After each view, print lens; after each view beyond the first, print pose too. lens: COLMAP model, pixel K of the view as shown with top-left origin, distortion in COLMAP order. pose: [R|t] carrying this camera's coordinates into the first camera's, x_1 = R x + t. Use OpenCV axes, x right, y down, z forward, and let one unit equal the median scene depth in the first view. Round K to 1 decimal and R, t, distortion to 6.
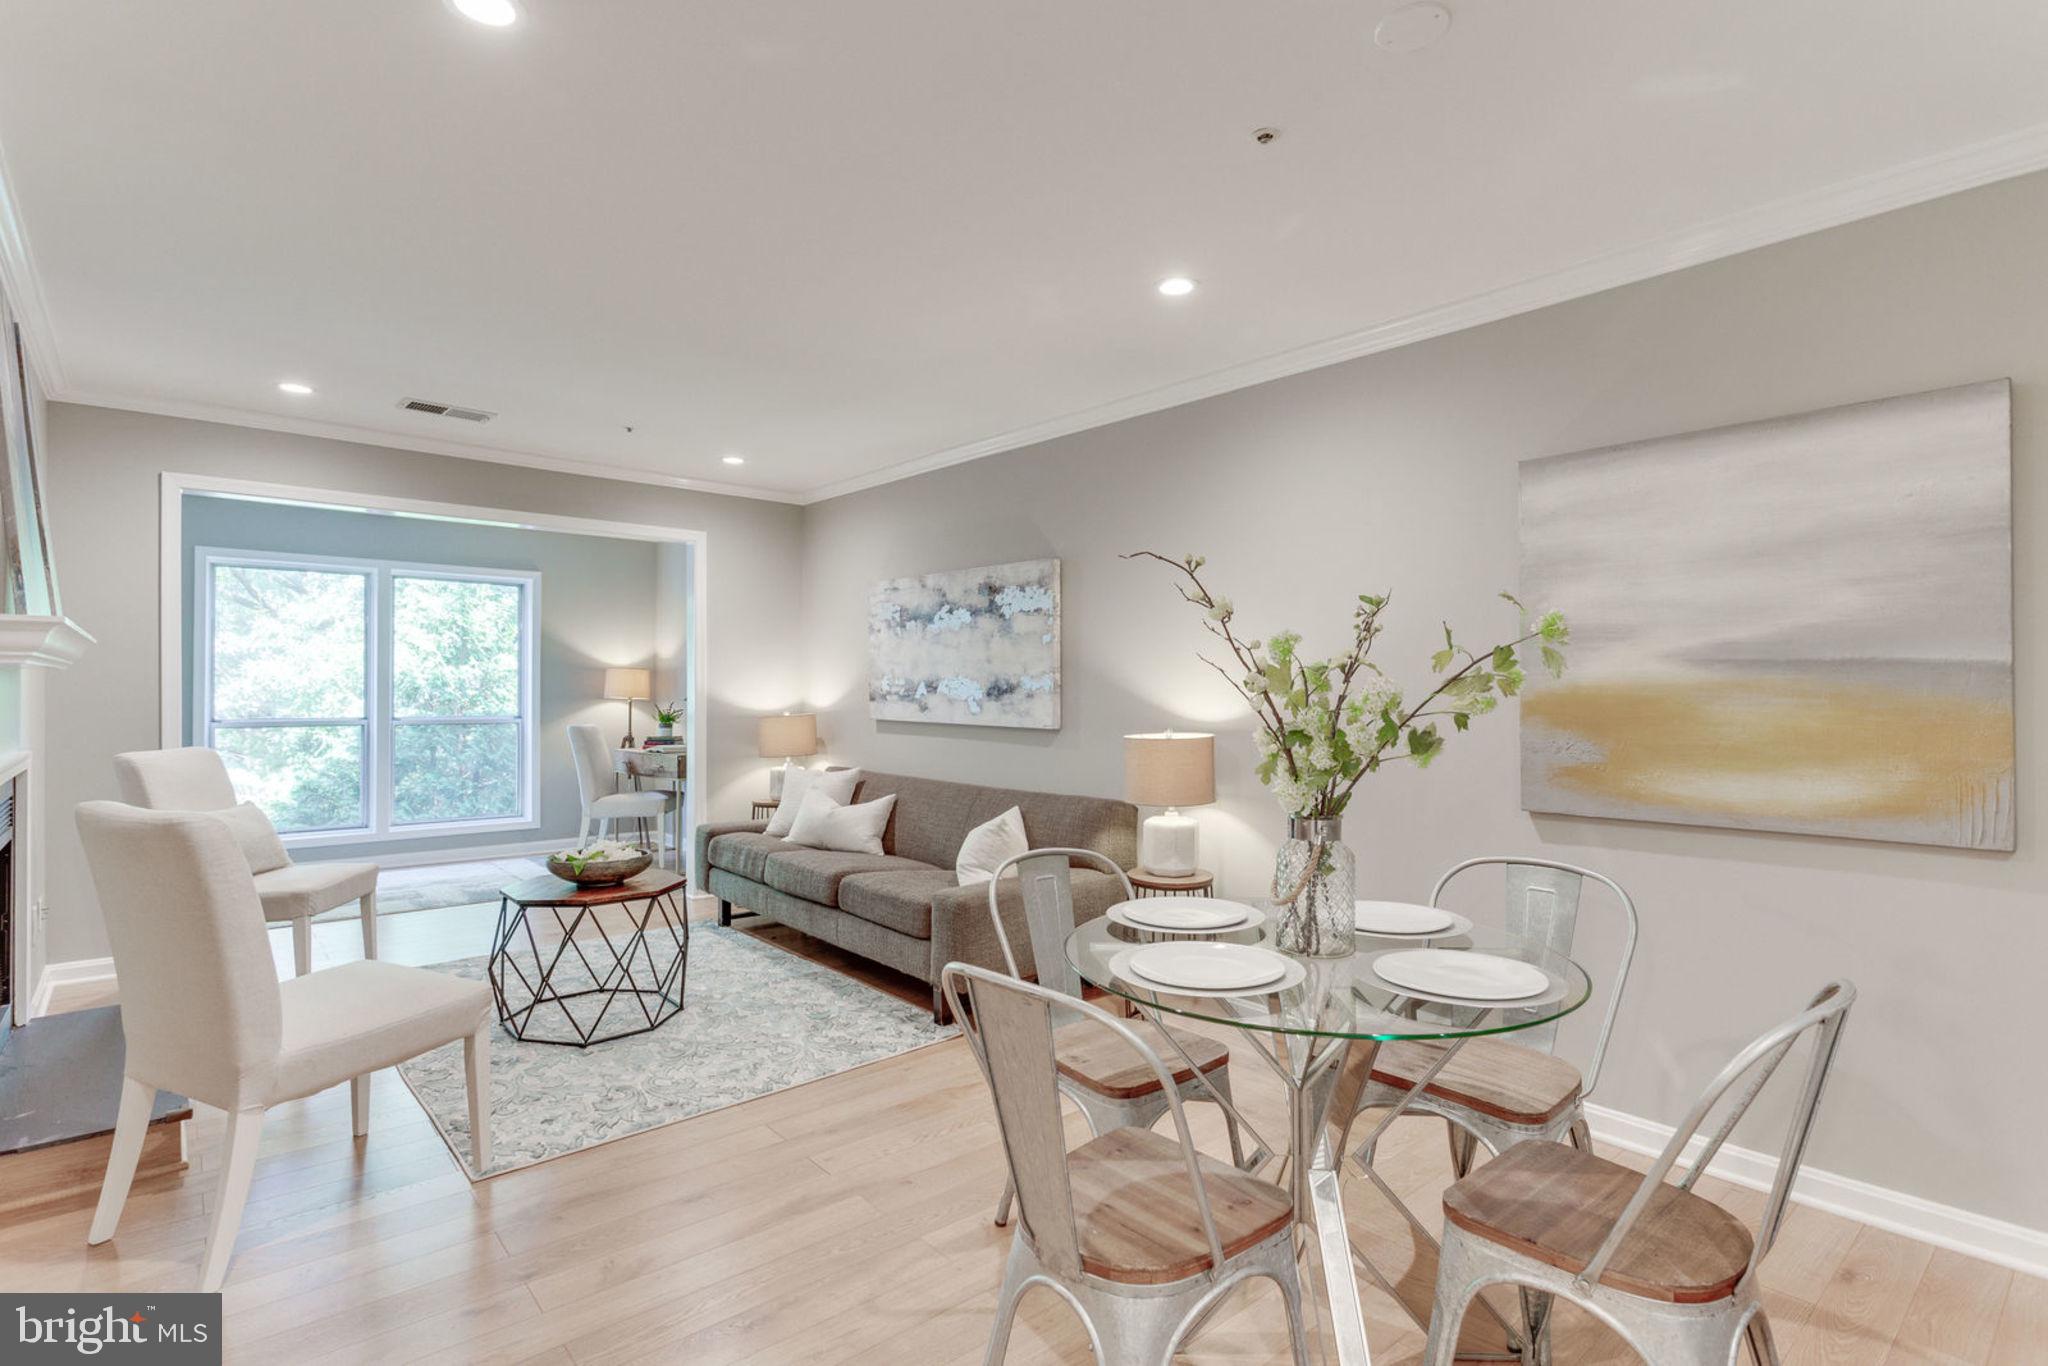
lens RADIAL K [[984.0, 0, 1024.5], [0, 984.0, 685.5], [0, 0, 1]] dist [0.004119, -0.001633]
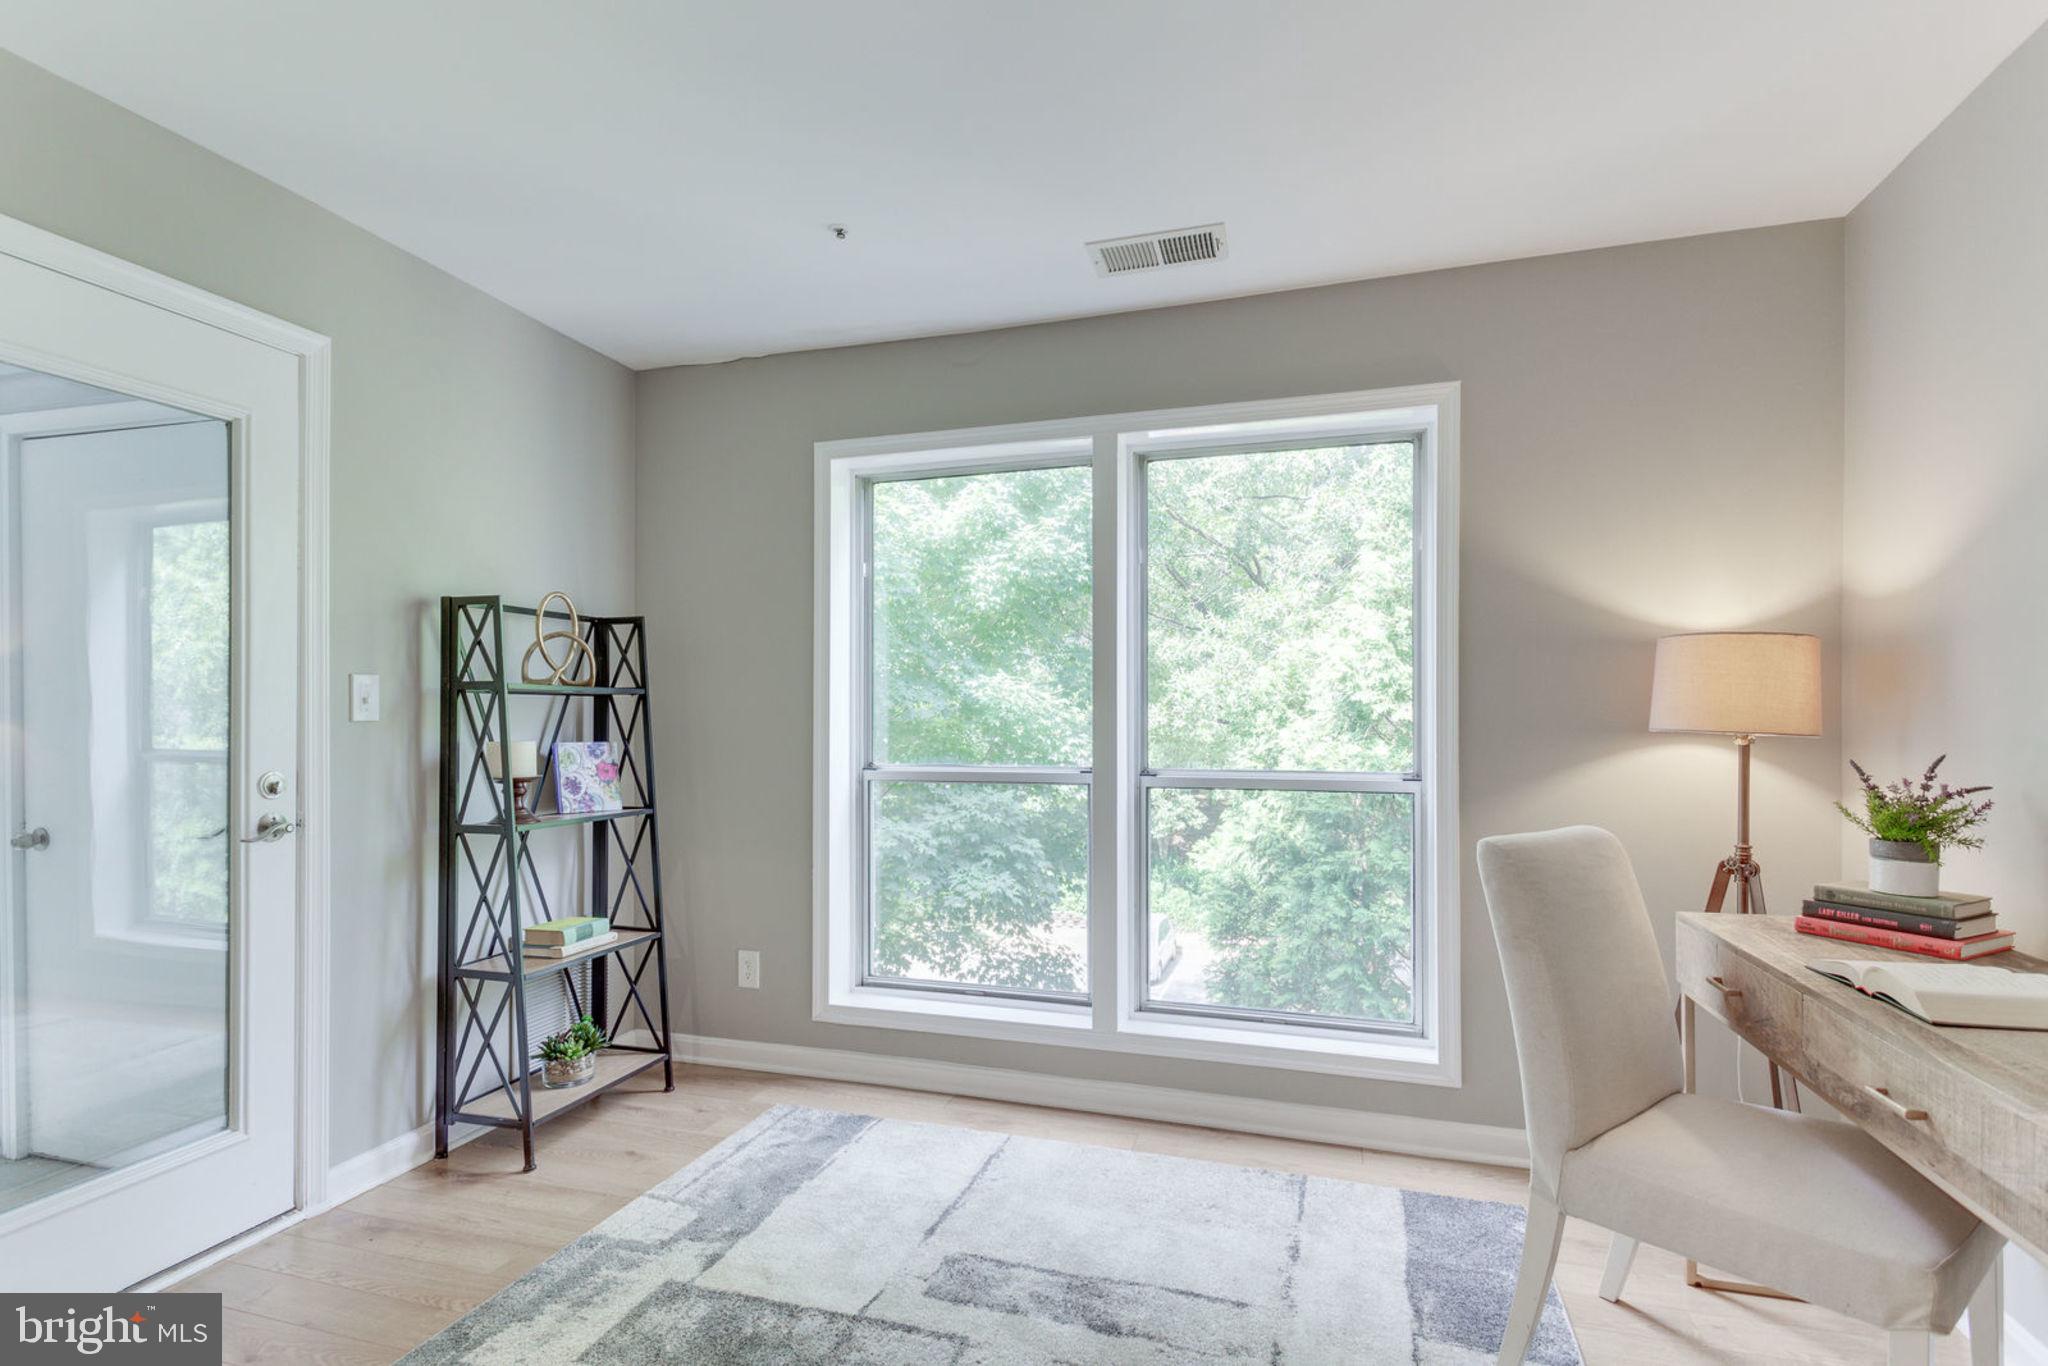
lens RADIAL K [[990.4, 0, 1023.2], [0, 990.4, 711.2], [0, 0, 1]] dist [0.016934, -0.012801]
pose [[0.524696, 0.001138, -0.851289, -0.414630], [0.010656, 0.999912, 0.007905, 0.002133], [0.851223, -0.013219, 0.524637, 1.052846]]
